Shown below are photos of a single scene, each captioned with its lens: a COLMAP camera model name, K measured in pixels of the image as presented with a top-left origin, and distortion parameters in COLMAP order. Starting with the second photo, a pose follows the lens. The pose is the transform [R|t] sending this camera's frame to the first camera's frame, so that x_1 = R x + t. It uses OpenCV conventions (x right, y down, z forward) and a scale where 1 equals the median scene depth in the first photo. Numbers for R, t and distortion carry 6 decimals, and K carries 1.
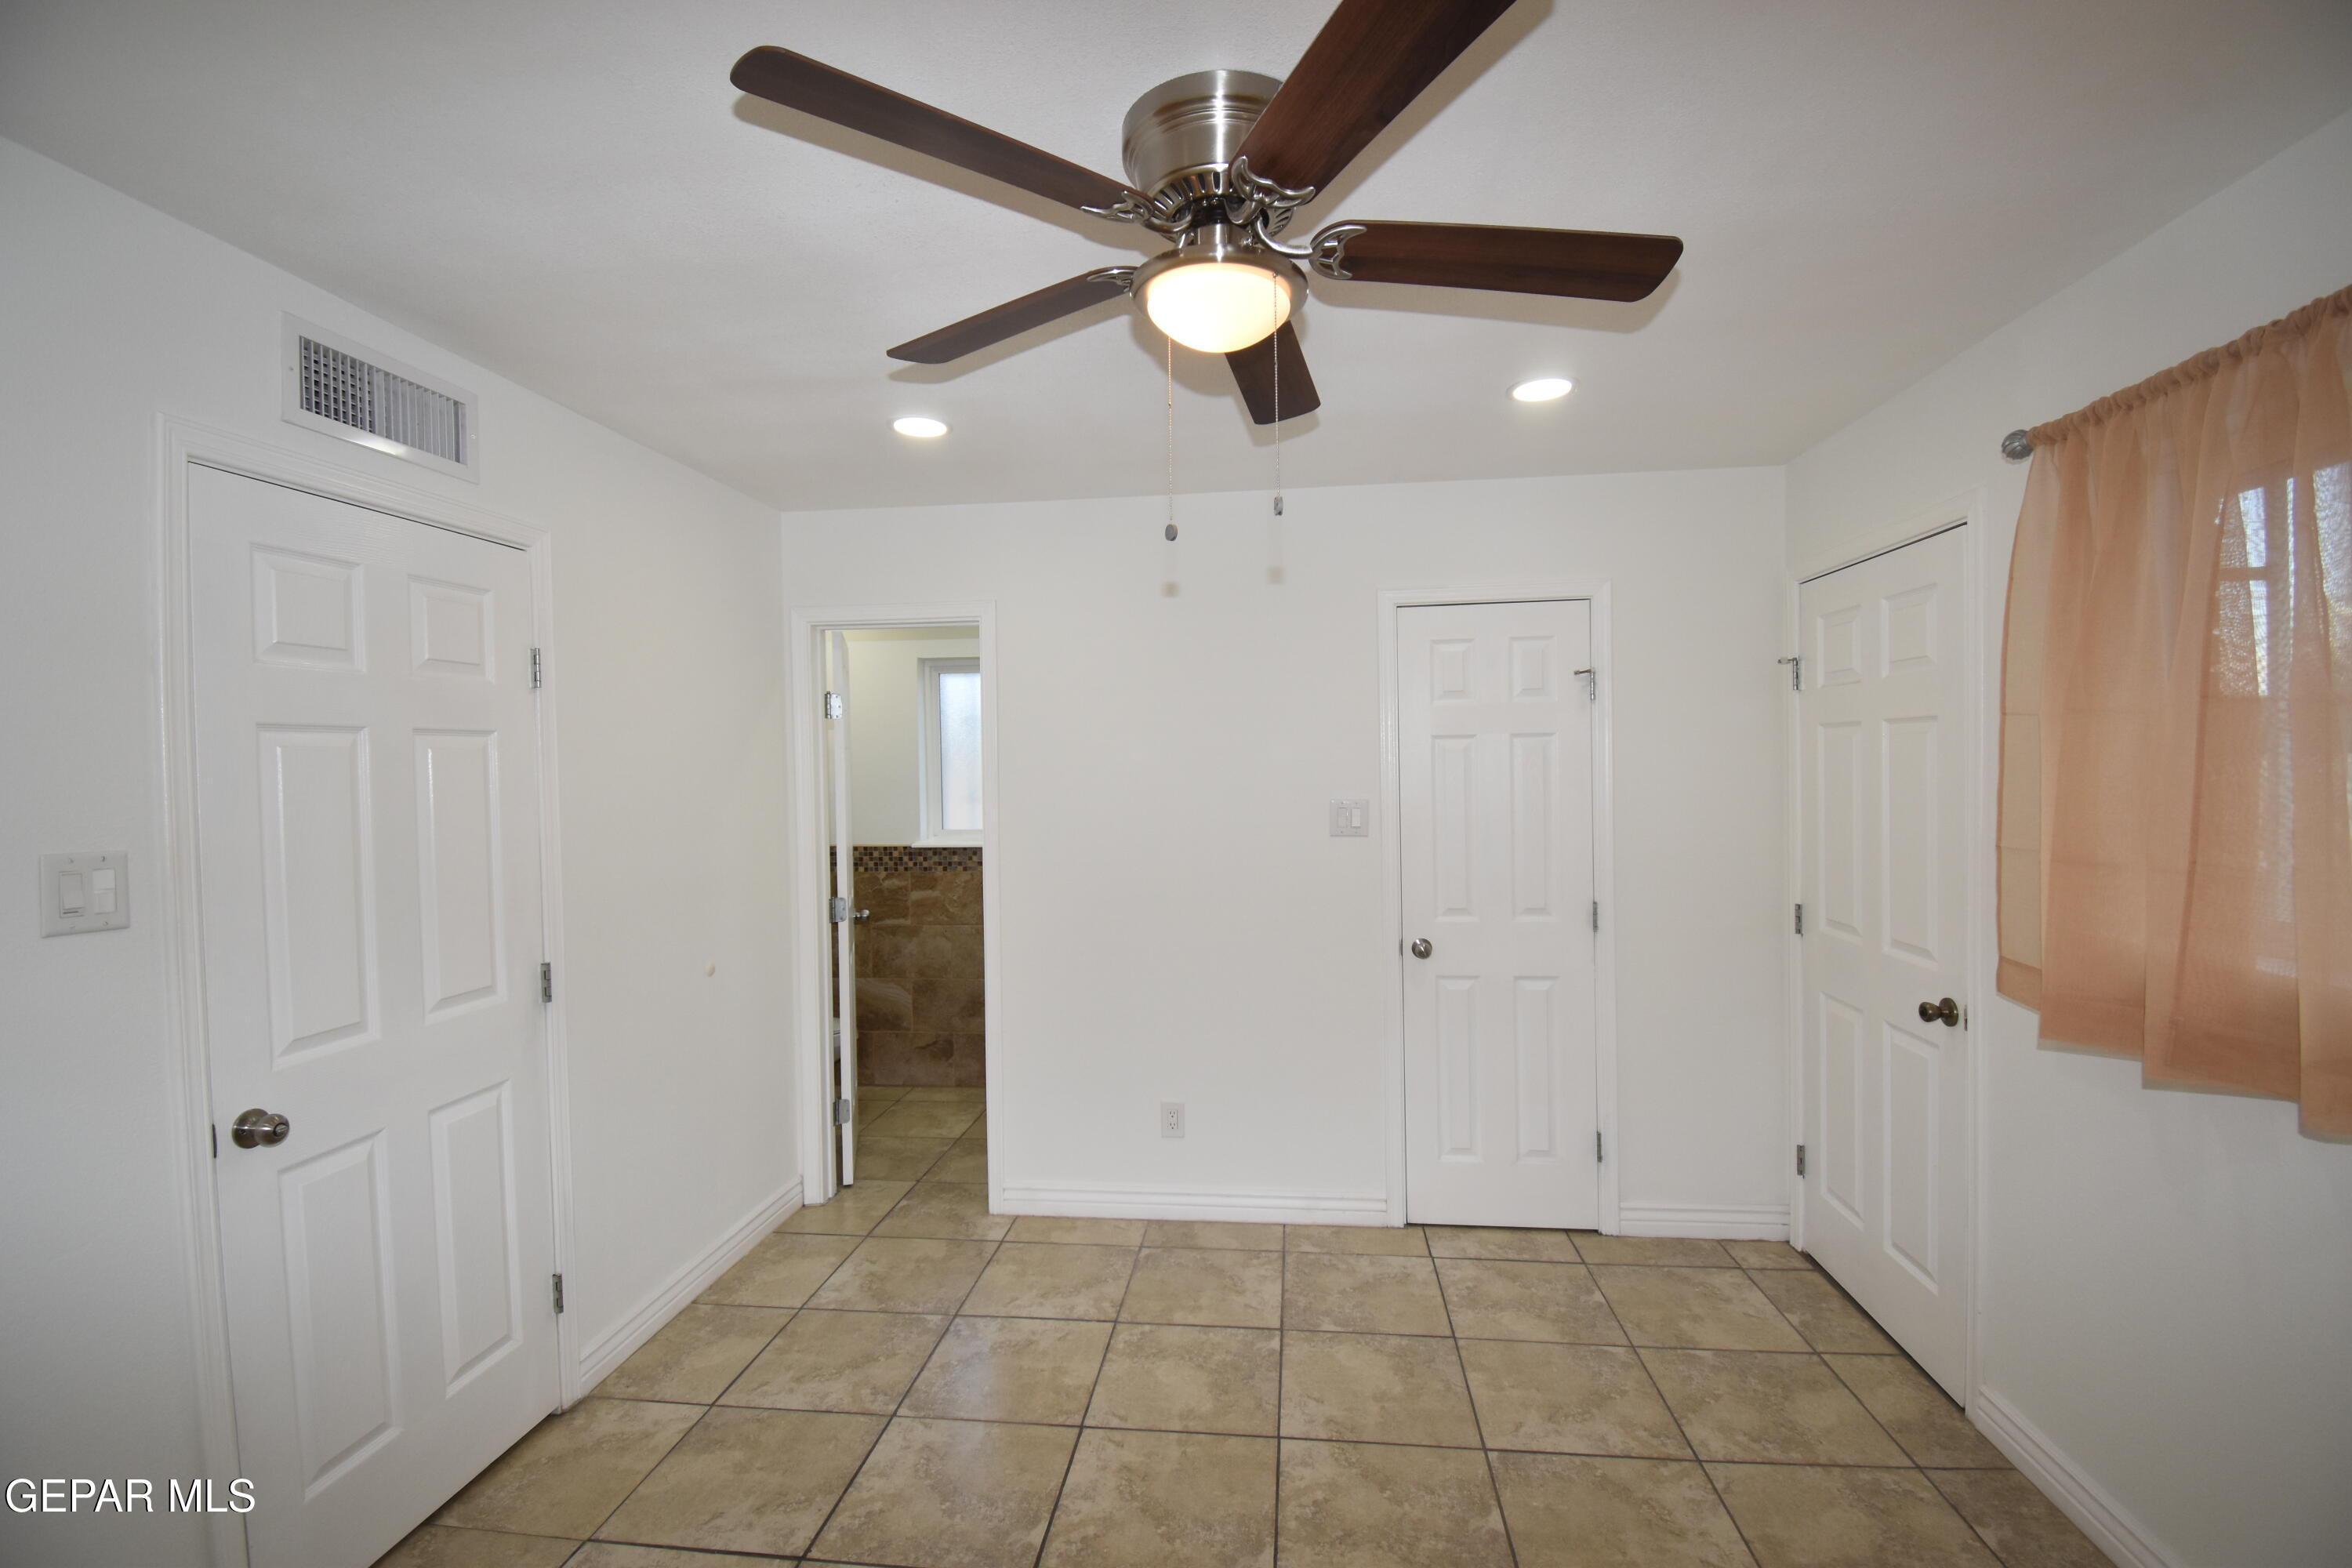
lens RADIAL K [[1039.9, 0, 1178.1], [0, 1039.9, 785.5], [0, 0, 1]] dist [0.003671, -0.002287]
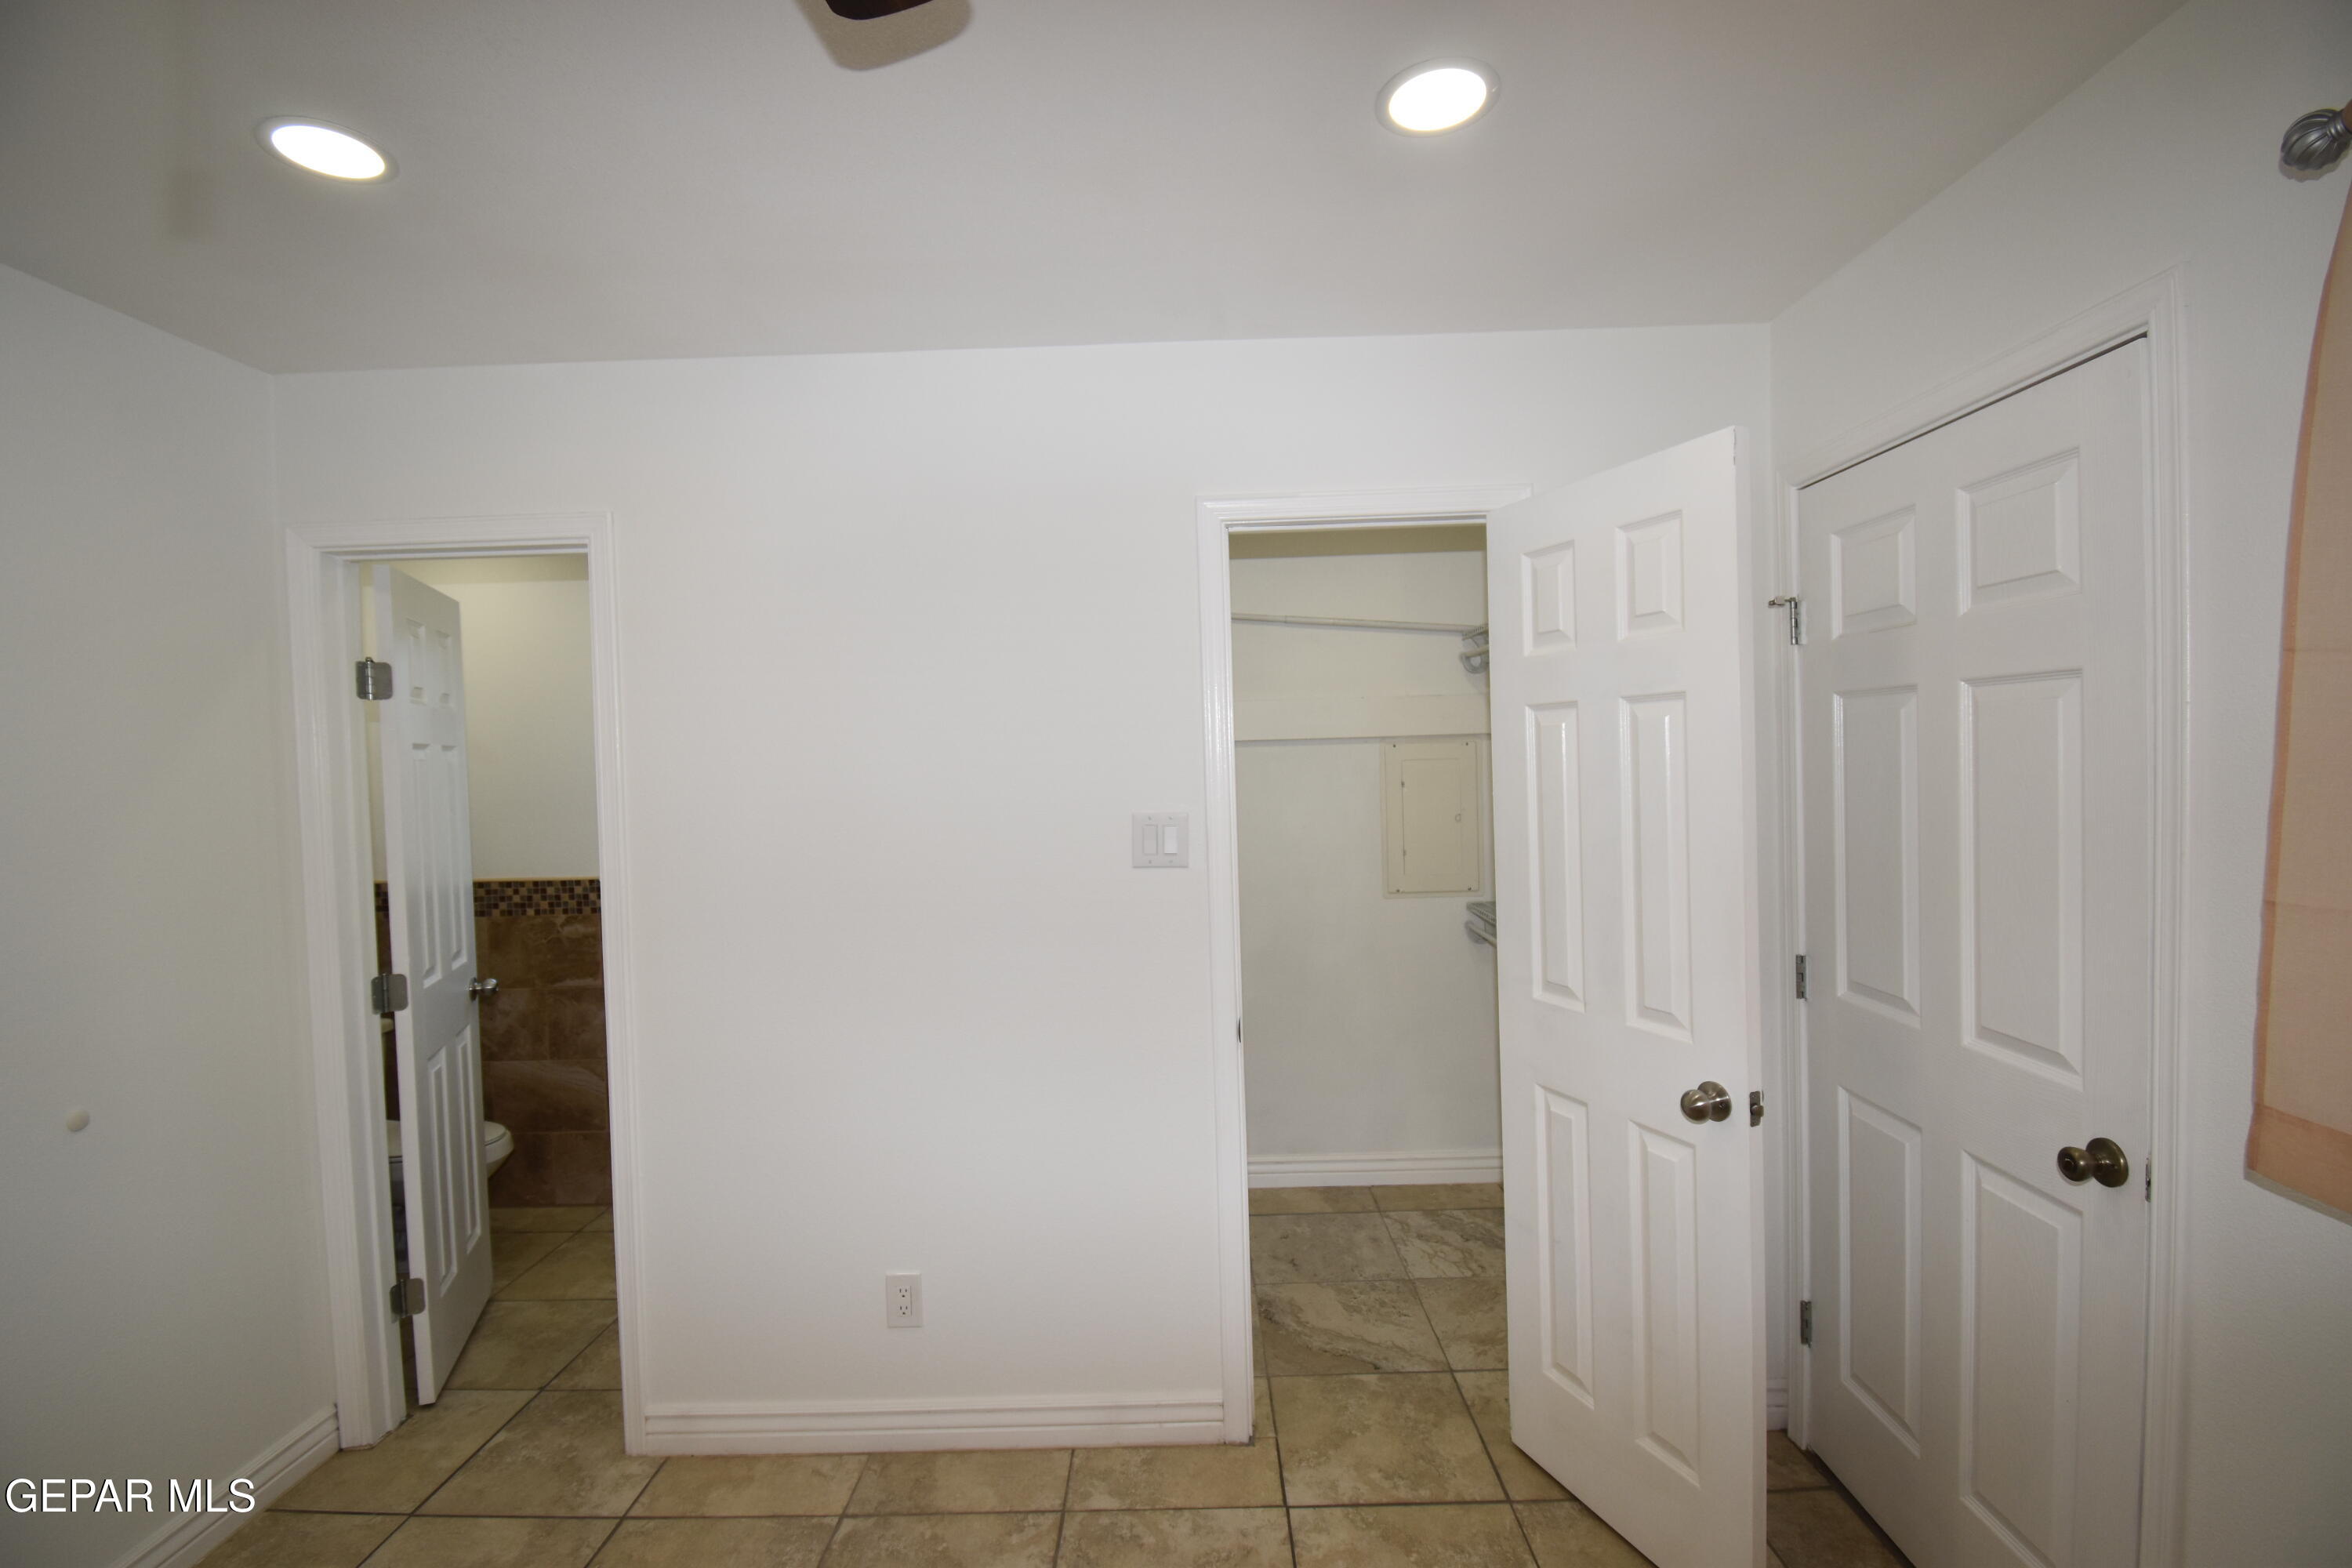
lens RADIAL K [[1039.9, 0, 1184.5], [0, 1039.9, 783.3], [0, 0, 1]] dist [0.003671, -0.002287]
pose [[0.994145, -0.013019, 0.107268, 0.111374], [0.013027, 0.999915, 0.000624, -0.005846], [-0.107267, 0.000777, 0.994230, 0.339792]]
